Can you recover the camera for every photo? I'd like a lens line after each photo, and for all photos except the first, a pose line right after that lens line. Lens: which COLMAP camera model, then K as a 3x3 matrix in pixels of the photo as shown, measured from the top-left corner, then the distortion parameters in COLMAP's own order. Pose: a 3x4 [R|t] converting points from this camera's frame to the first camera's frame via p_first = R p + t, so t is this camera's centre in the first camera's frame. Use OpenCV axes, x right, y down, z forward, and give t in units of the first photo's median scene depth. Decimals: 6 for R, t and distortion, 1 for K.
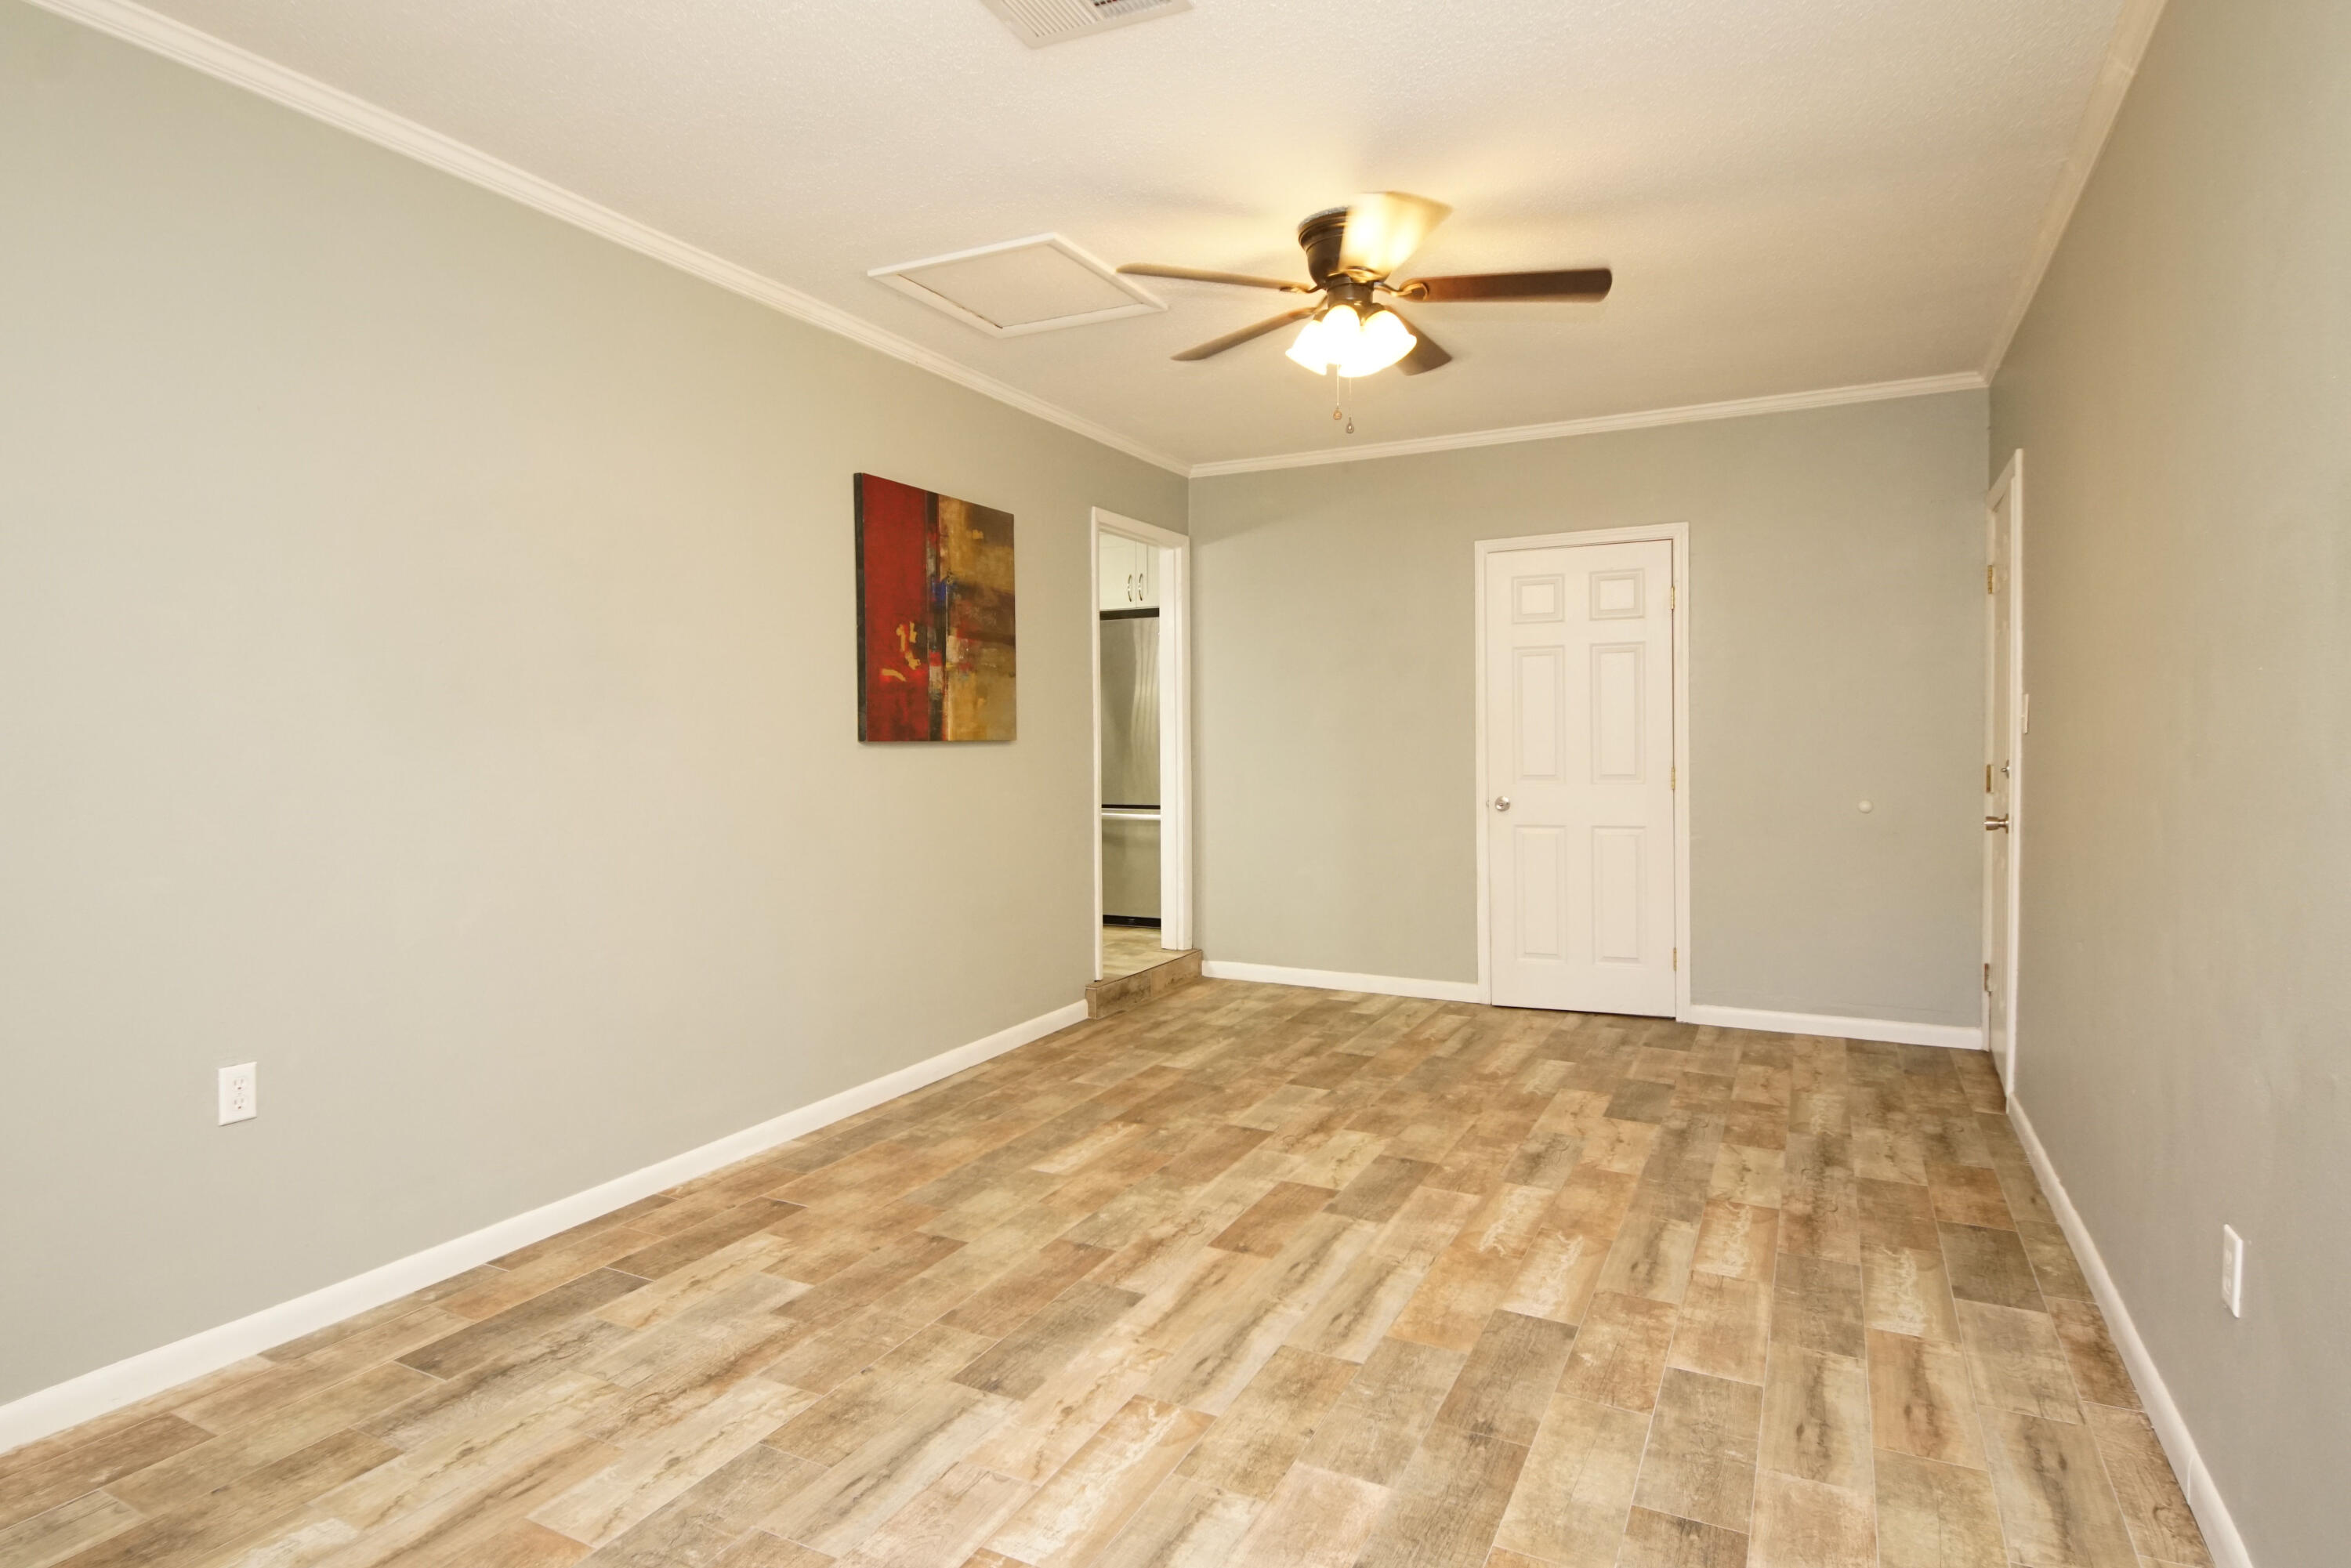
lens RADIAL K [[1261.4, 0, 1173.7], [0, 1261.4, 768.4], [0, 0, 1]] dist [0.028216, -0.028030]
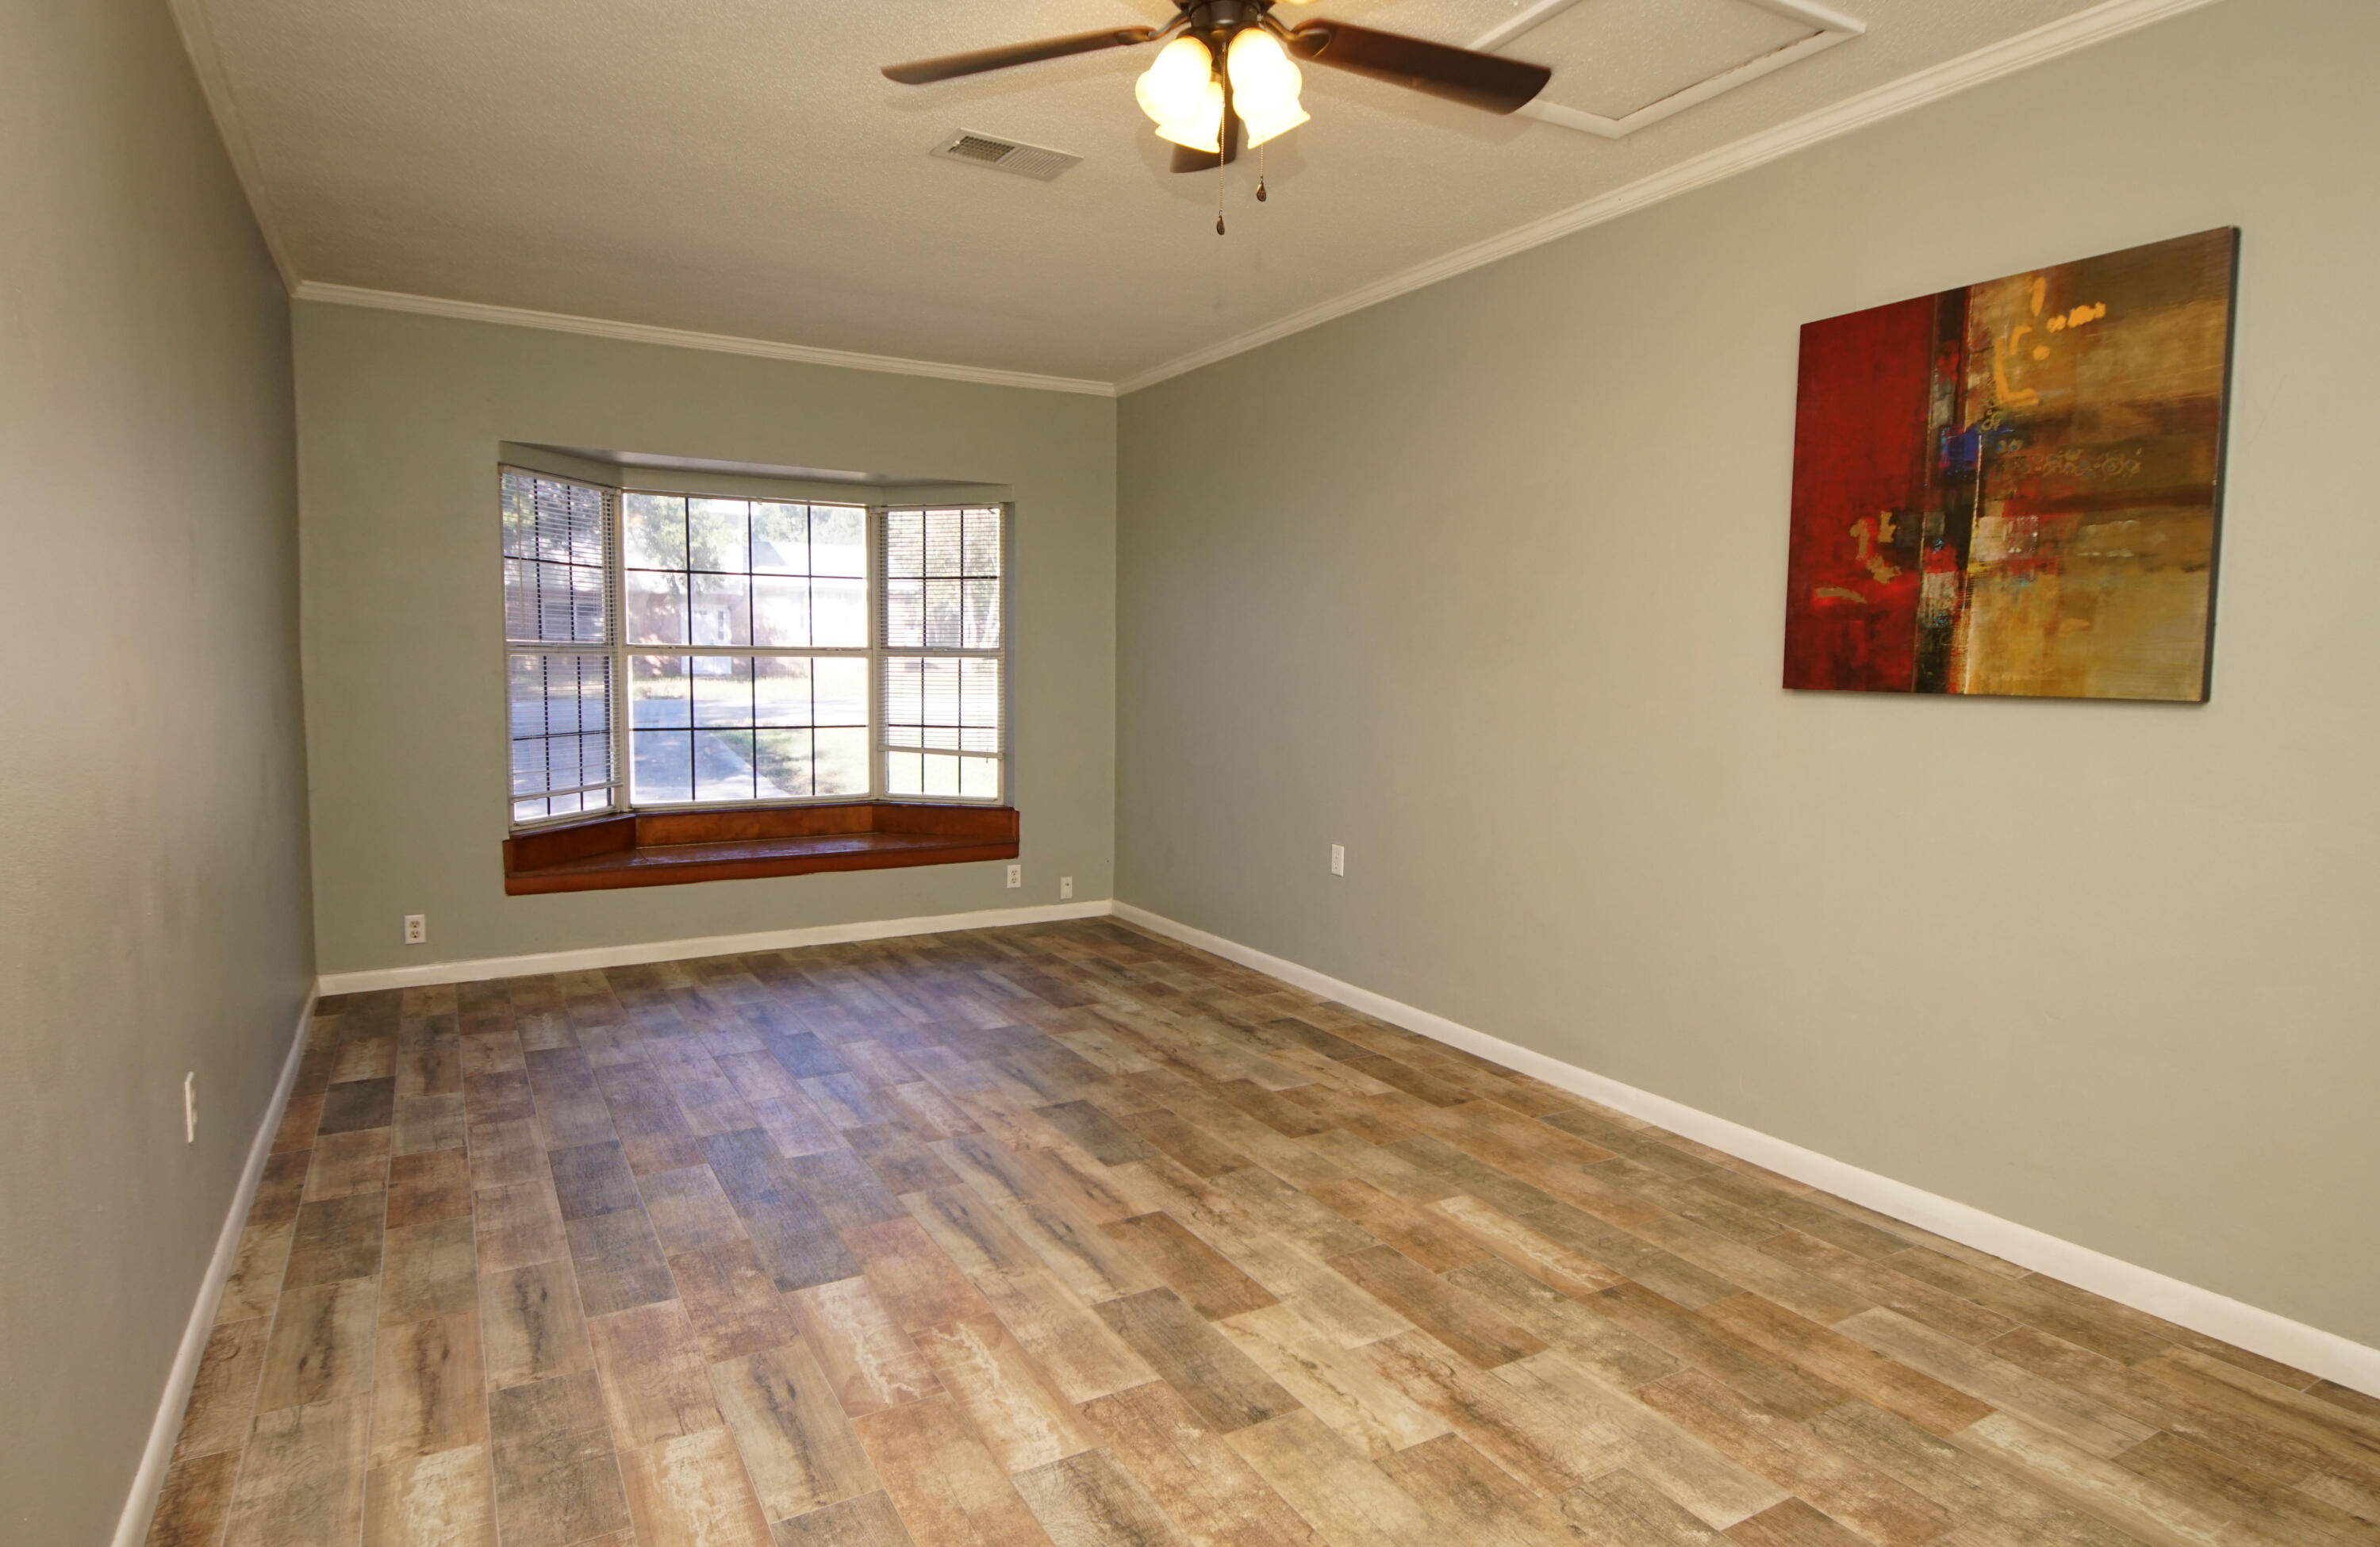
lens RADIAL K [[1386.9, 0, 1184.0], [0, 1386.9, 773.8], [0, 0, 1]] dist [0.004712, -0.006410]
pose [[-0.564930, 0.069432, -0.822212, 0.845791], [-0.032174, 0.993842, 0.106032, -0.061726], [0.824511, 0.086355, -0.559218, 1.553511]]
